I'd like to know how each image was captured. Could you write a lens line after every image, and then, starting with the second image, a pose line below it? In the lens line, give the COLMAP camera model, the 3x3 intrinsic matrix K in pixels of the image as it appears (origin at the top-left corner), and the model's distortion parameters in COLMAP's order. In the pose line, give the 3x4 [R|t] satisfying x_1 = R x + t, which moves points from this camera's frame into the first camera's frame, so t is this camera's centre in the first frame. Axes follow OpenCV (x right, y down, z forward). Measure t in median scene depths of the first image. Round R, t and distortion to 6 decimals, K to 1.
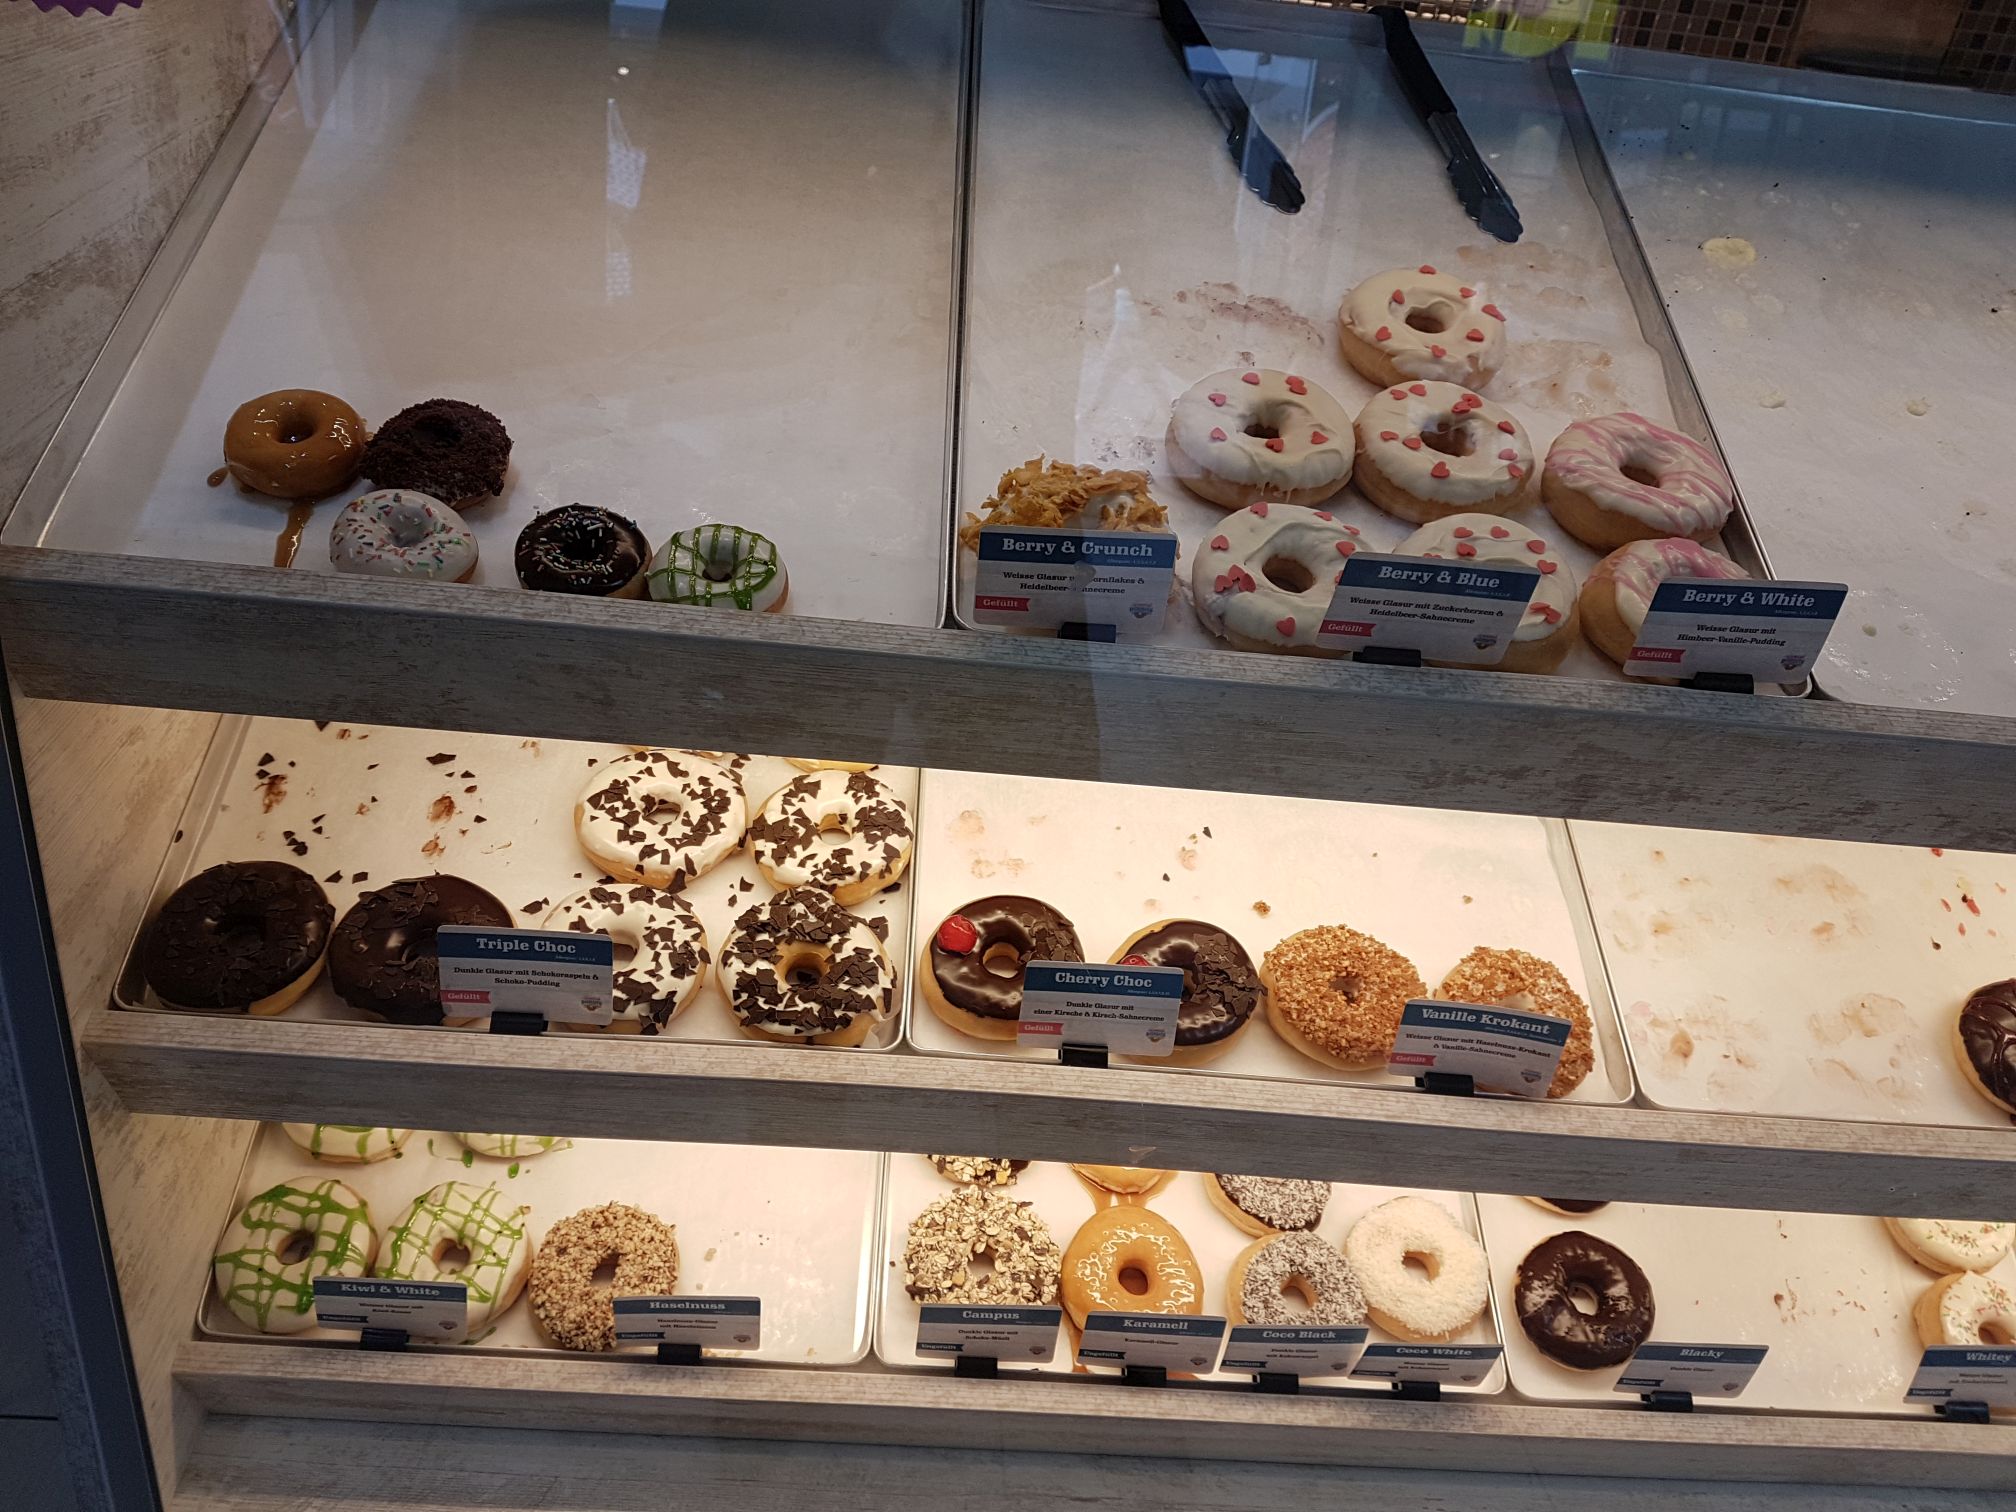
lens RADIAL K [[1623.4, 0, 1001.0], [0, 1623.4, 764.1], [0, 0, 1]] dist [0.245994, -0.575614]
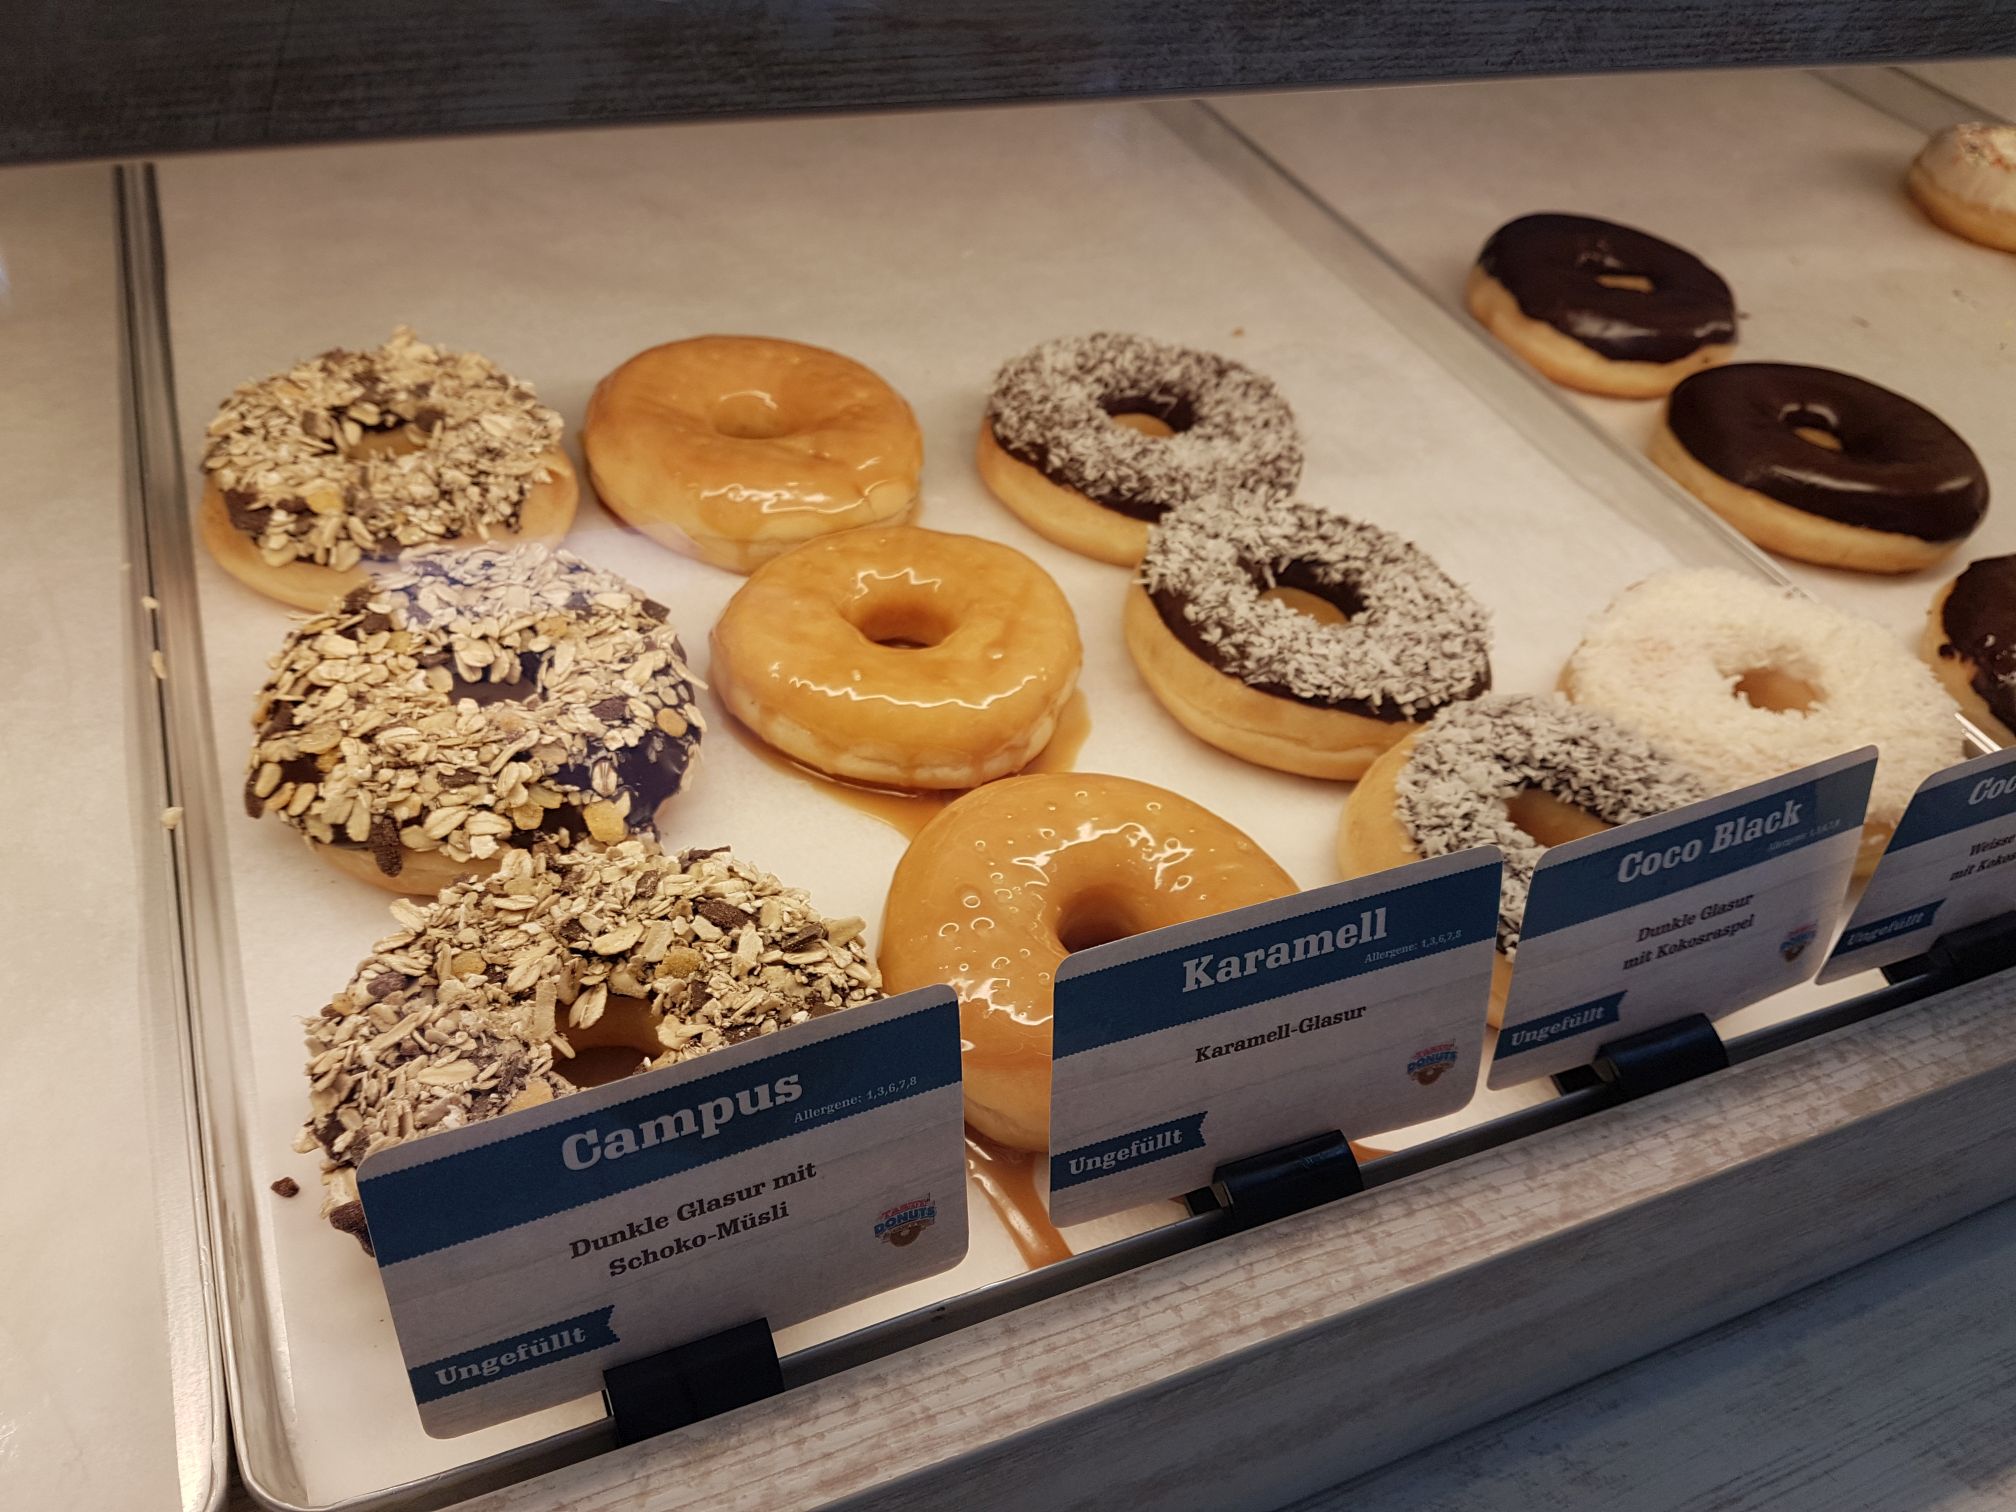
lens RADIAL K [[1623.4, 0, 1001.0], [0, 1623.4, 764.1], [0, 0, 1]] dist [0.245994, -0.575614]
pose [[0.916814, -0.292091, 0.272276, -0.013988], [0.316137, 0.947496, -0.048054, 0.315543], [-0.243944, 0.130133, 0.961019, 0.773272]]
